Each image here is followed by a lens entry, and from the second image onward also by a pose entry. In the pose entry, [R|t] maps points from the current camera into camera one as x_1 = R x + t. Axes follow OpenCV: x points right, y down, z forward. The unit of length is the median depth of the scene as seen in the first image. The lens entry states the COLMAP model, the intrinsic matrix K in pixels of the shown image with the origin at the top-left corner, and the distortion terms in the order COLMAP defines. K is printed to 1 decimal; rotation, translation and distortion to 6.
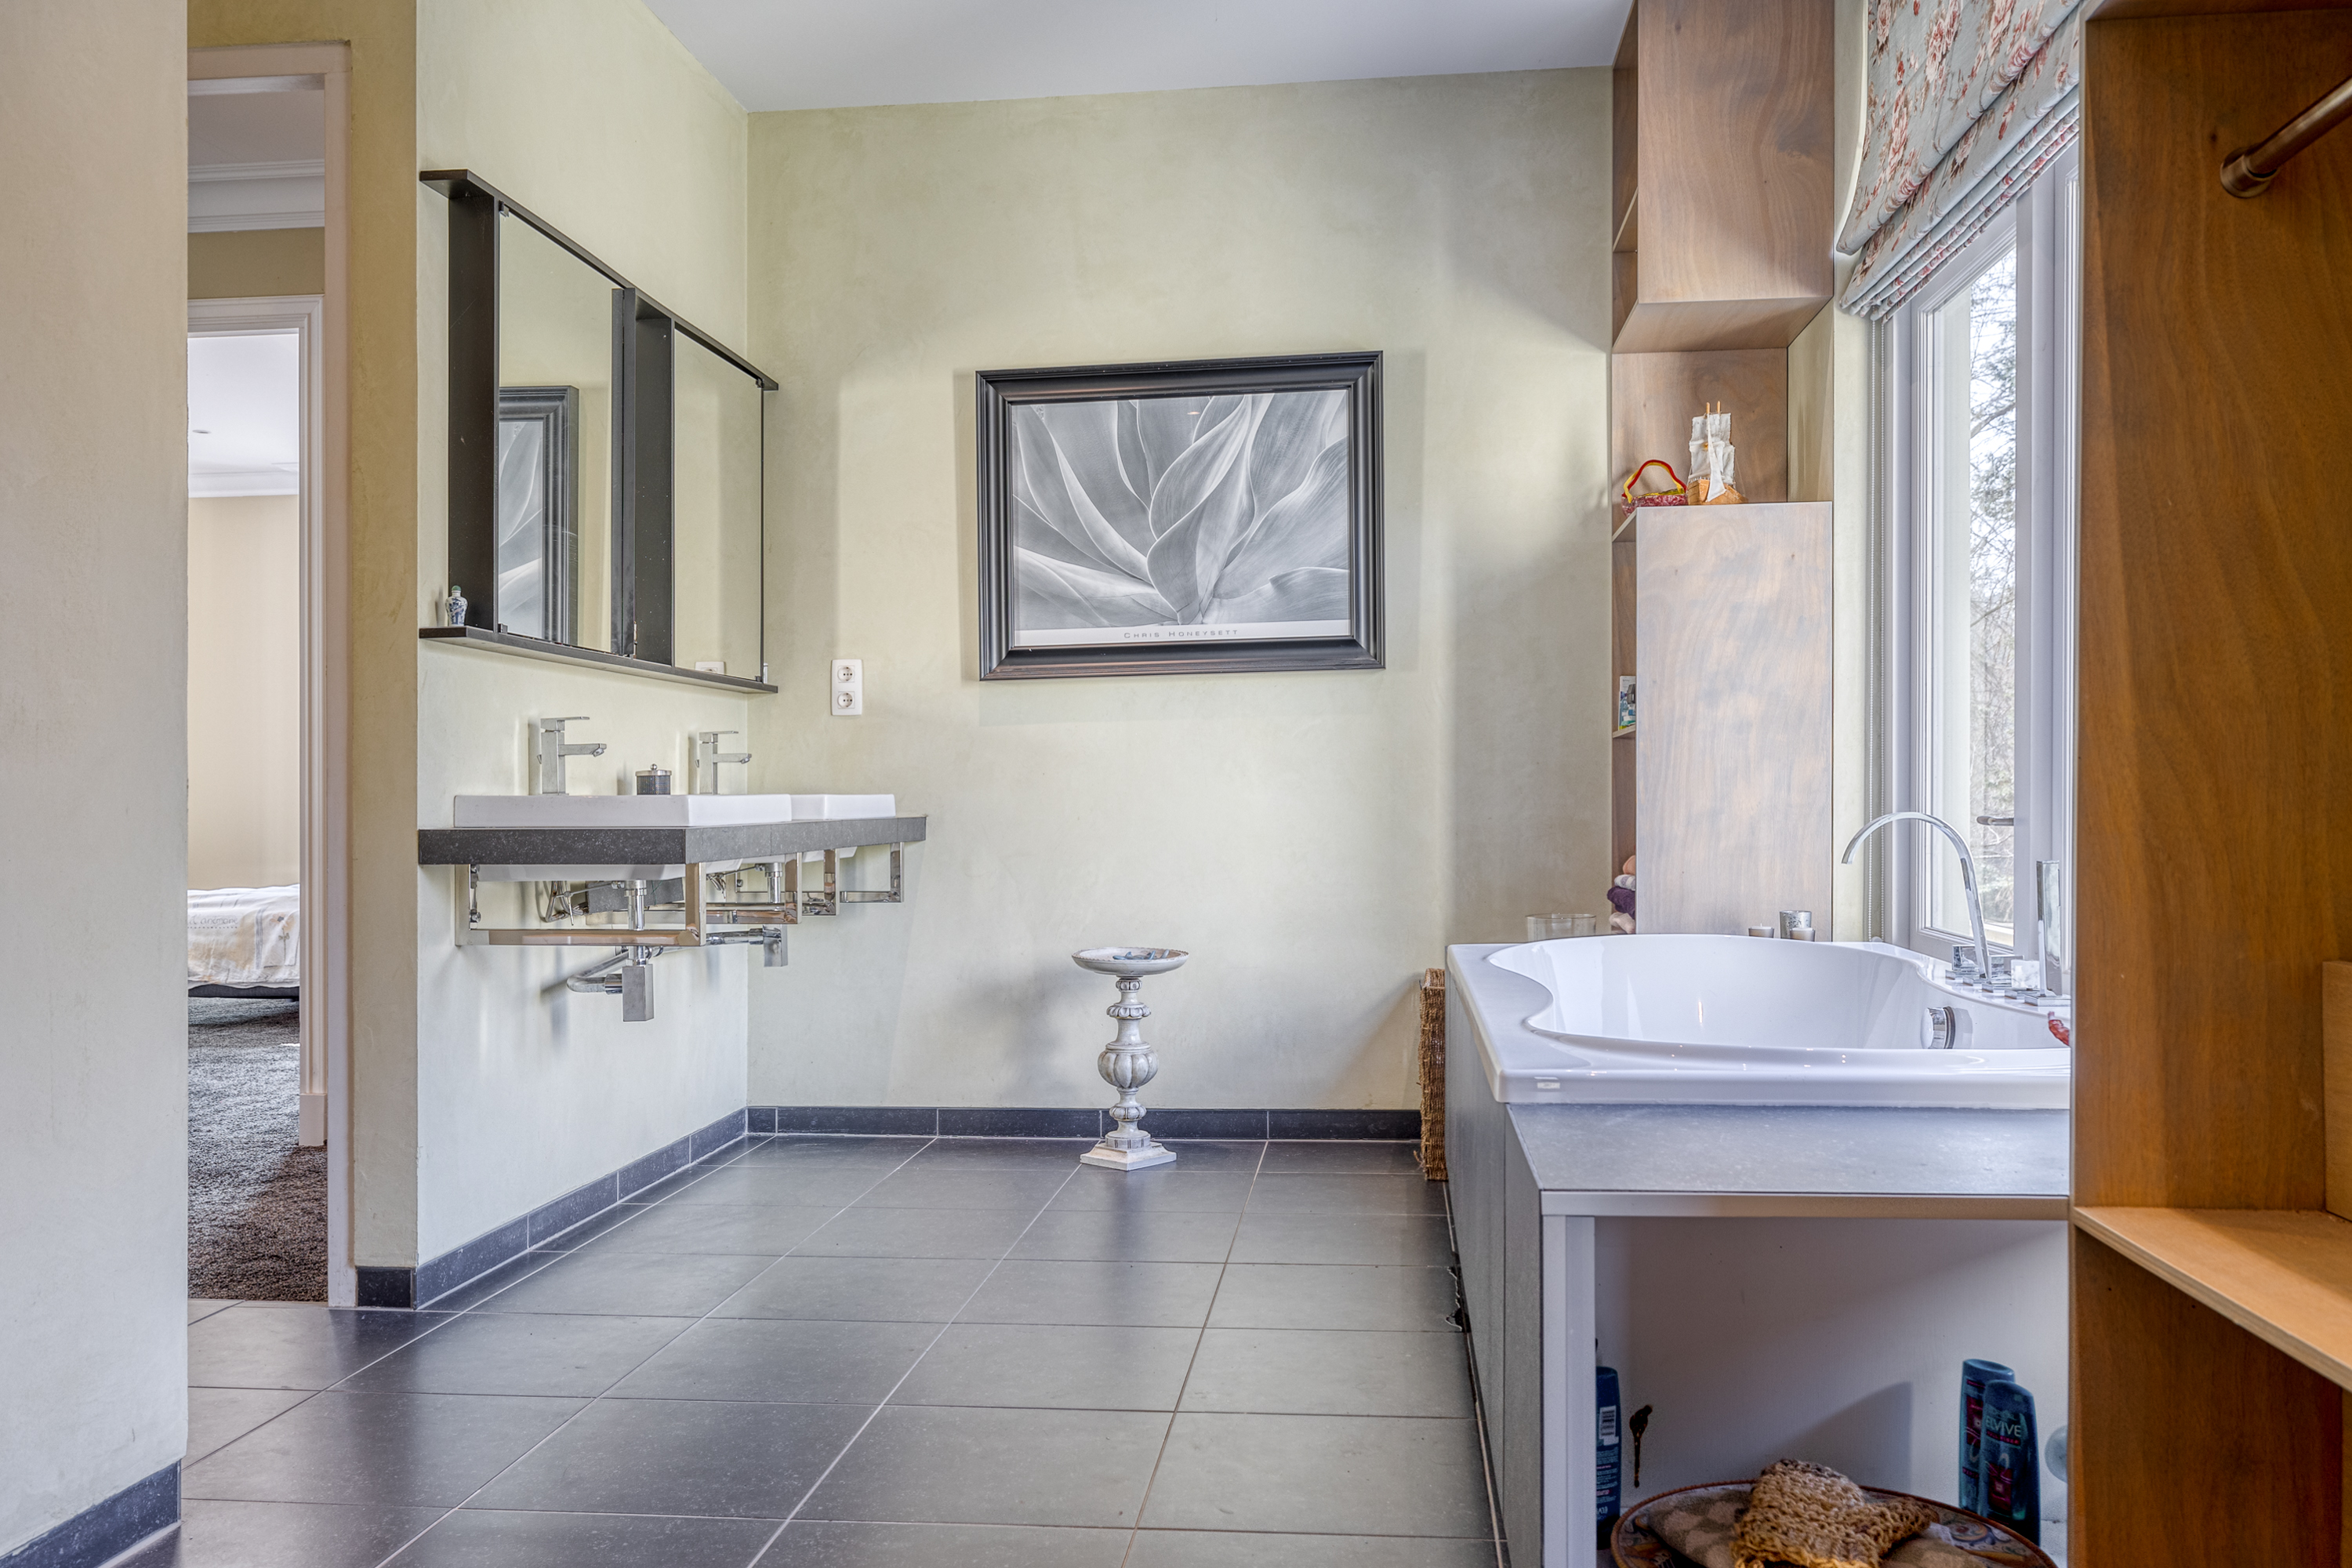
lens RADIAL K [[1882.8, 0, 1175.6], [0, 1882.8, 784.9], [0, 0, 1]] dist [-0.008502, 0.001806]
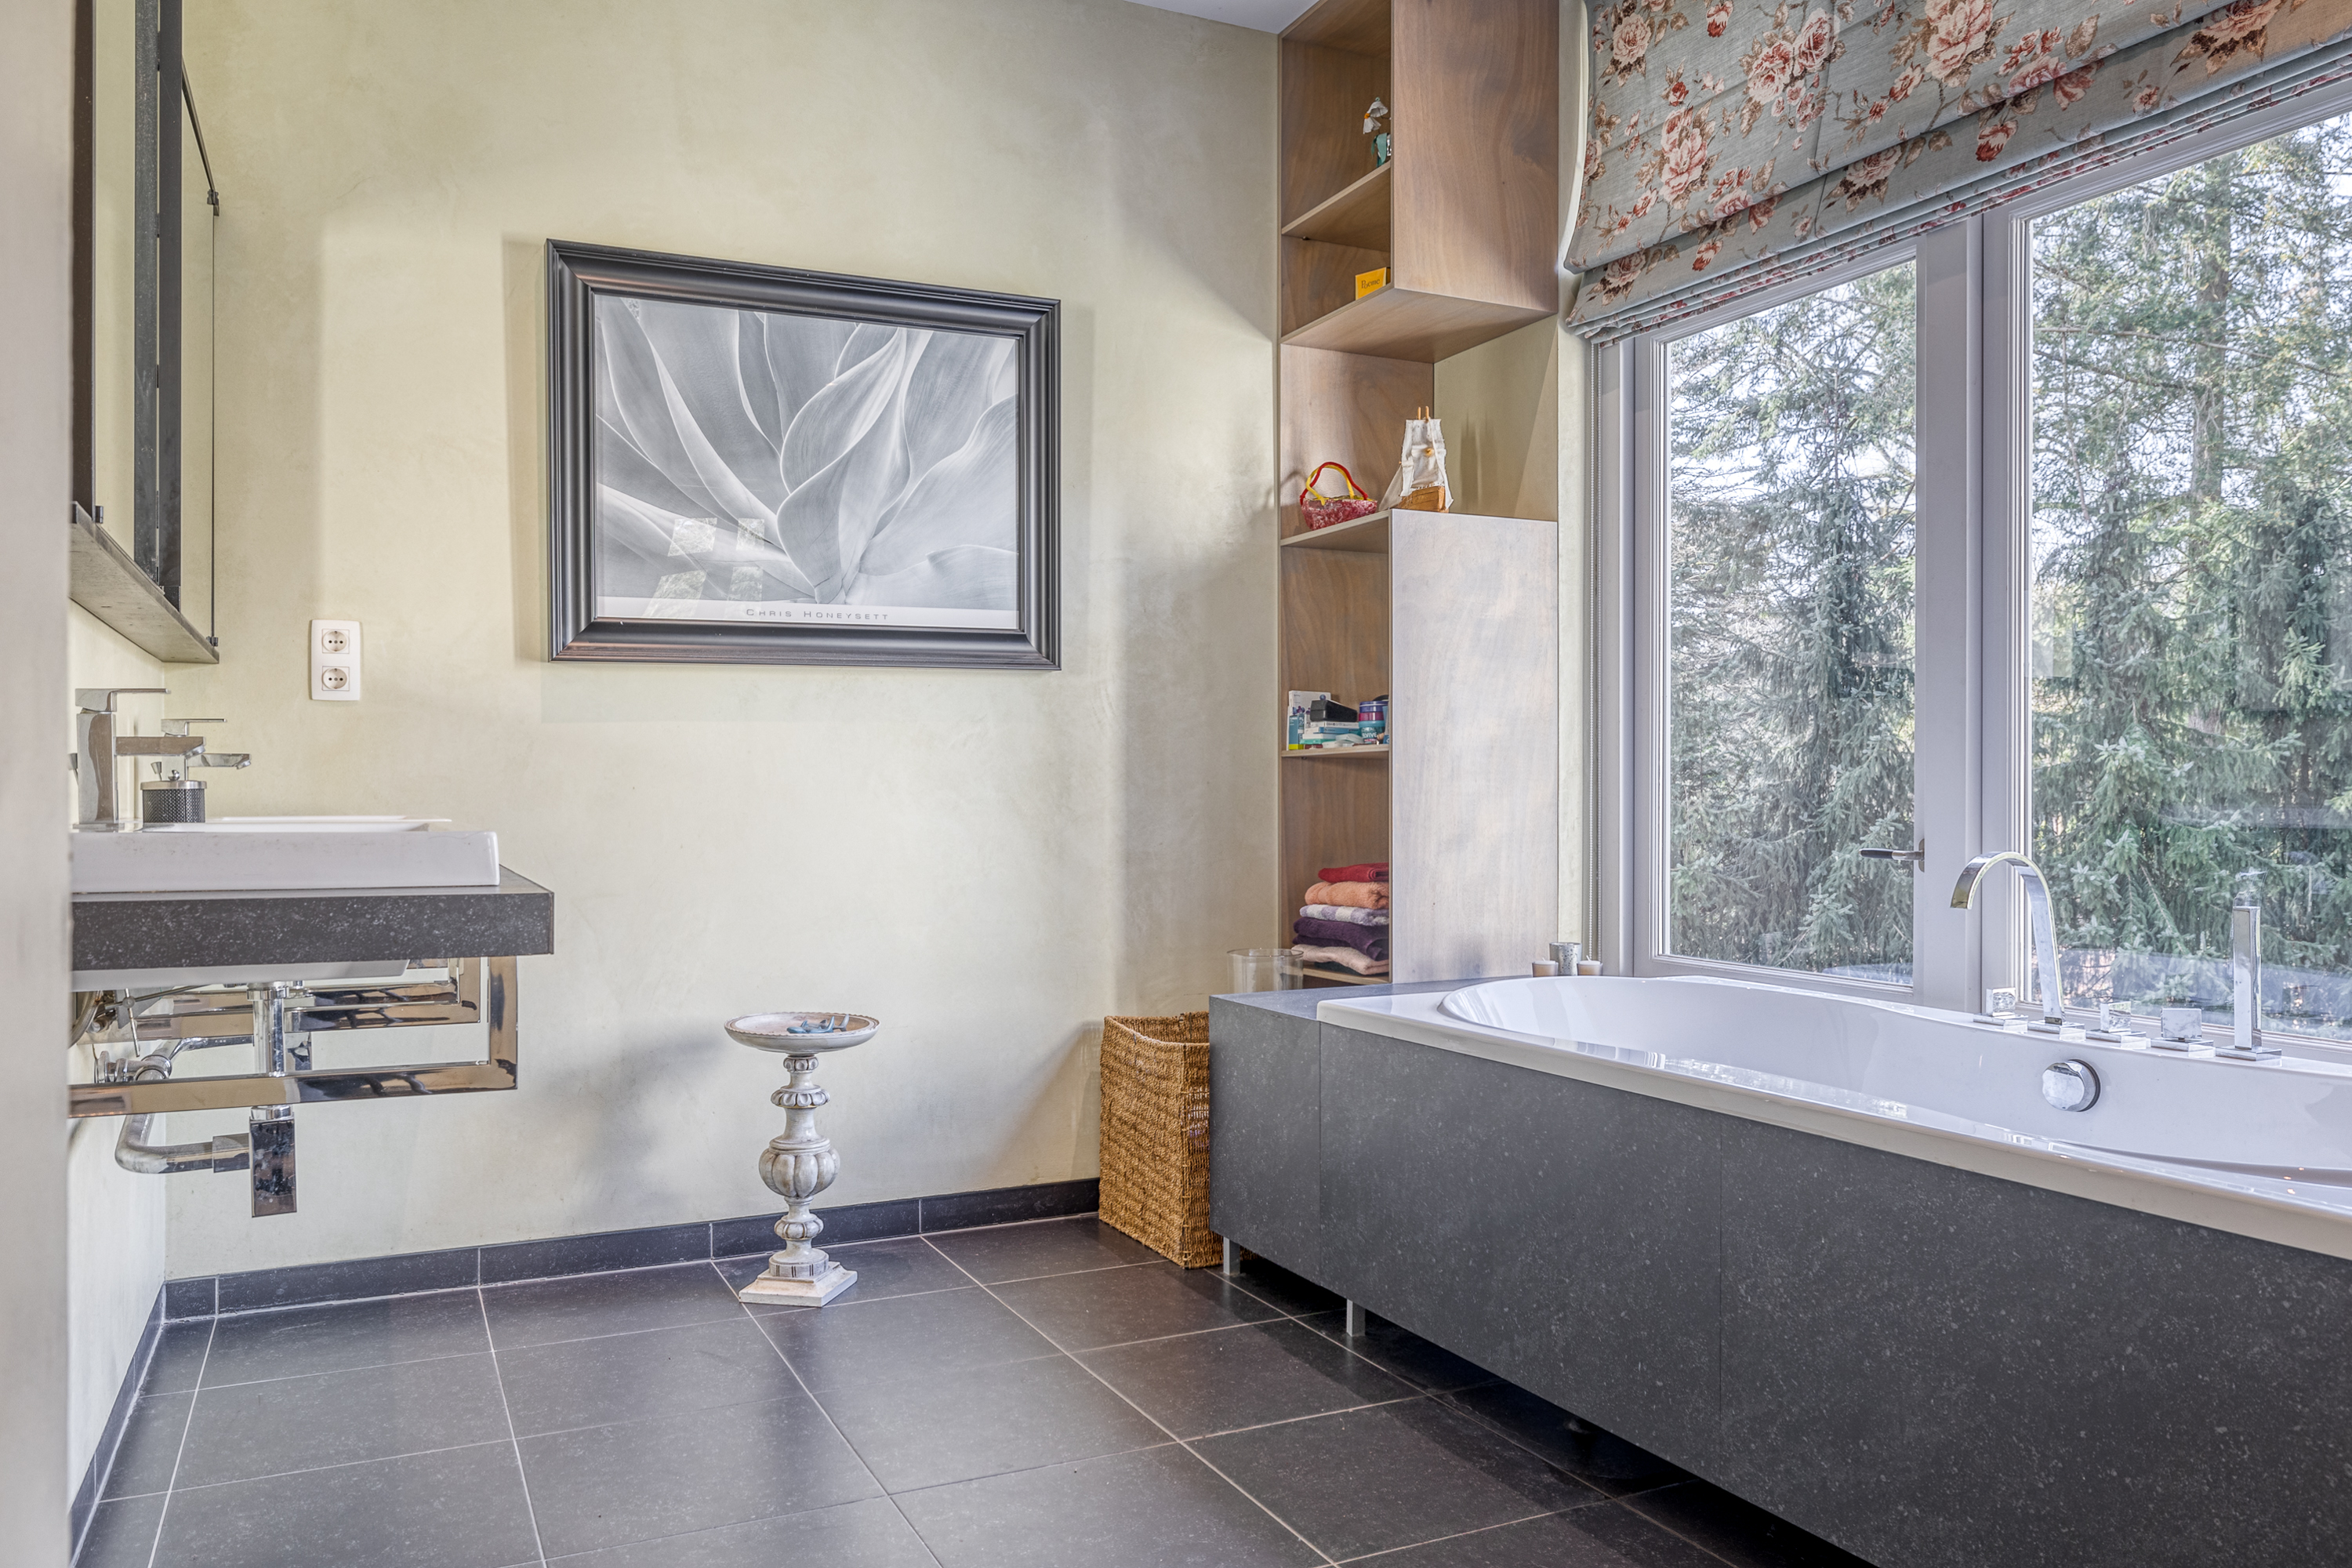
lens RADIAL K [[1693.6, 0, 1175.6], [0, 1693.6, 794.6], [0, 0, 1]] dist [-0.001324, -0.002023]
pose [[0.847255, 0.008908, 0.531111, -0.251996], [-0.010943, 0.999940, 0.000686, -0.005990], [-0.531073, -0.006393, 0.847302, 0.312551]]
